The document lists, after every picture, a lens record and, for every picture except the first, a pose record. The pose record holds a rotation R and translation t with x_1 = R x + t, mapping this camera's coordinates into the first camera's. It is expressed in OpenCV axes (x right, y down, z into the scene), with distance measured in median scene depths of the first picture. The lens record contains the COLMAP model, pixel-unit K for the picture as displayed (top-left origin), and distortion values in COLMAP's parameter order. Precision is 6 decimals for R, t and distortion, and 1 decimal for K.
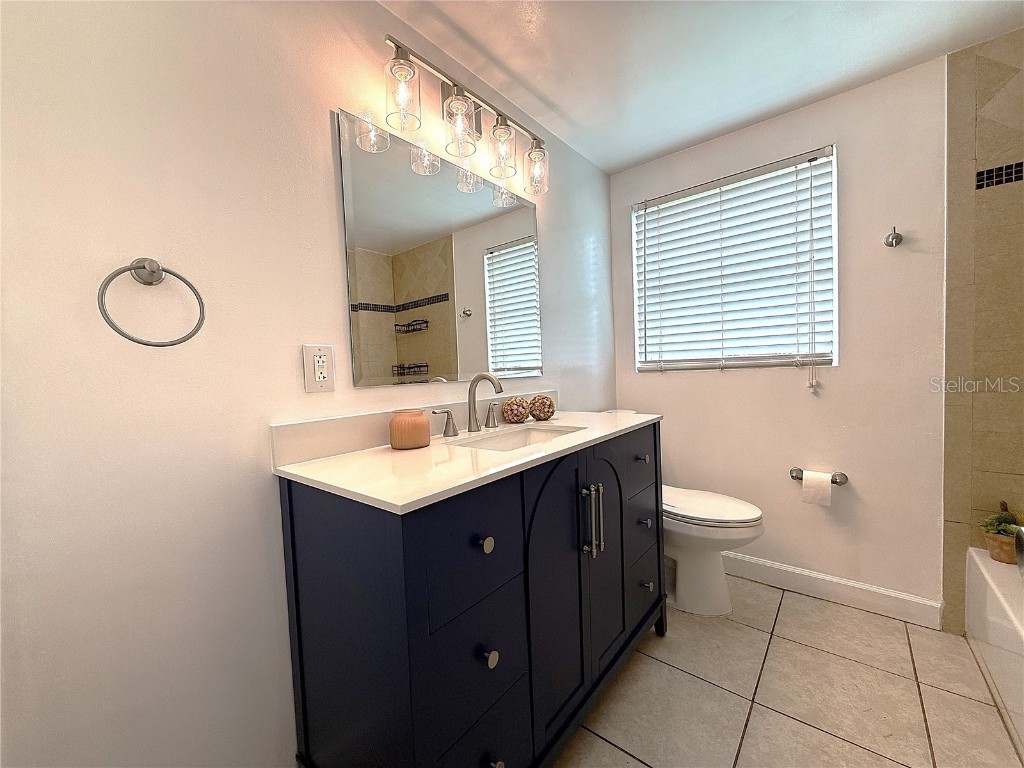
lens RADIAL K [[406.1, 0, 508.8], [0, 406.1, 386.8], [0, 0, 1]] dist [0.001523, -0.000162]
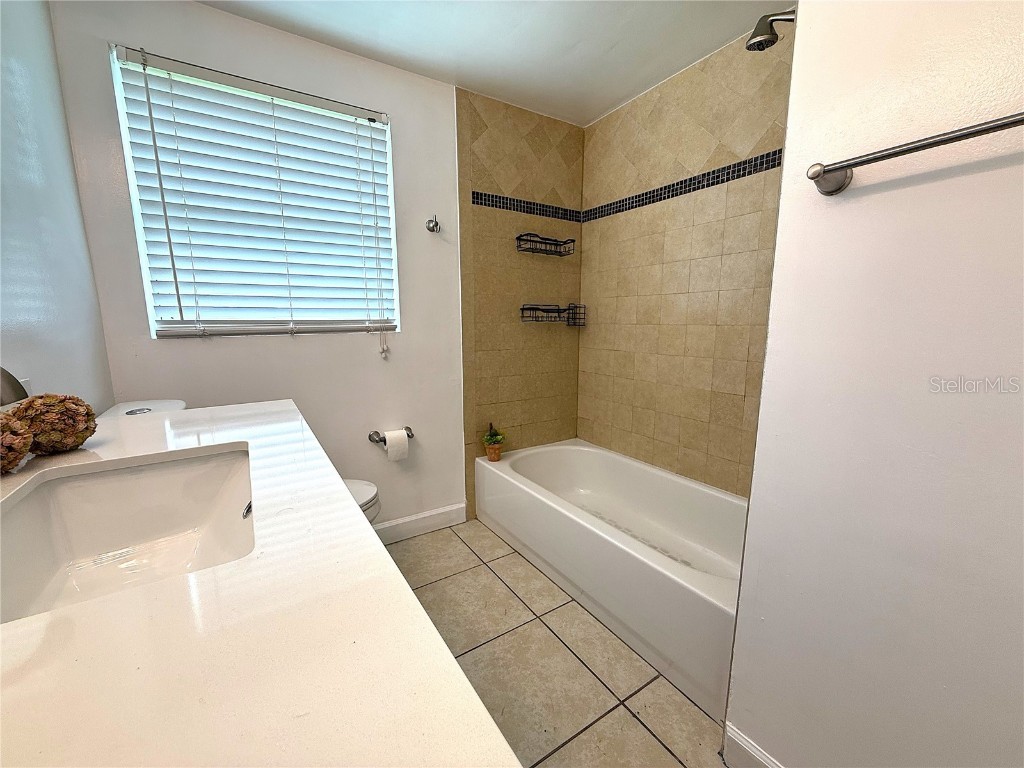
lens RADIAL K [[406.1, 0, 508.8], [0, 406.1, 386.8], [0, 0, 1]] dist [0.001523, -0.000162]
pose [[0.305846, -0.117082, 0.944854, -0.155165], [0.040003, 0.993114, 0.110113, -0.013171], [-0.951240, 0.004119, 0.308423, 0.385399]]
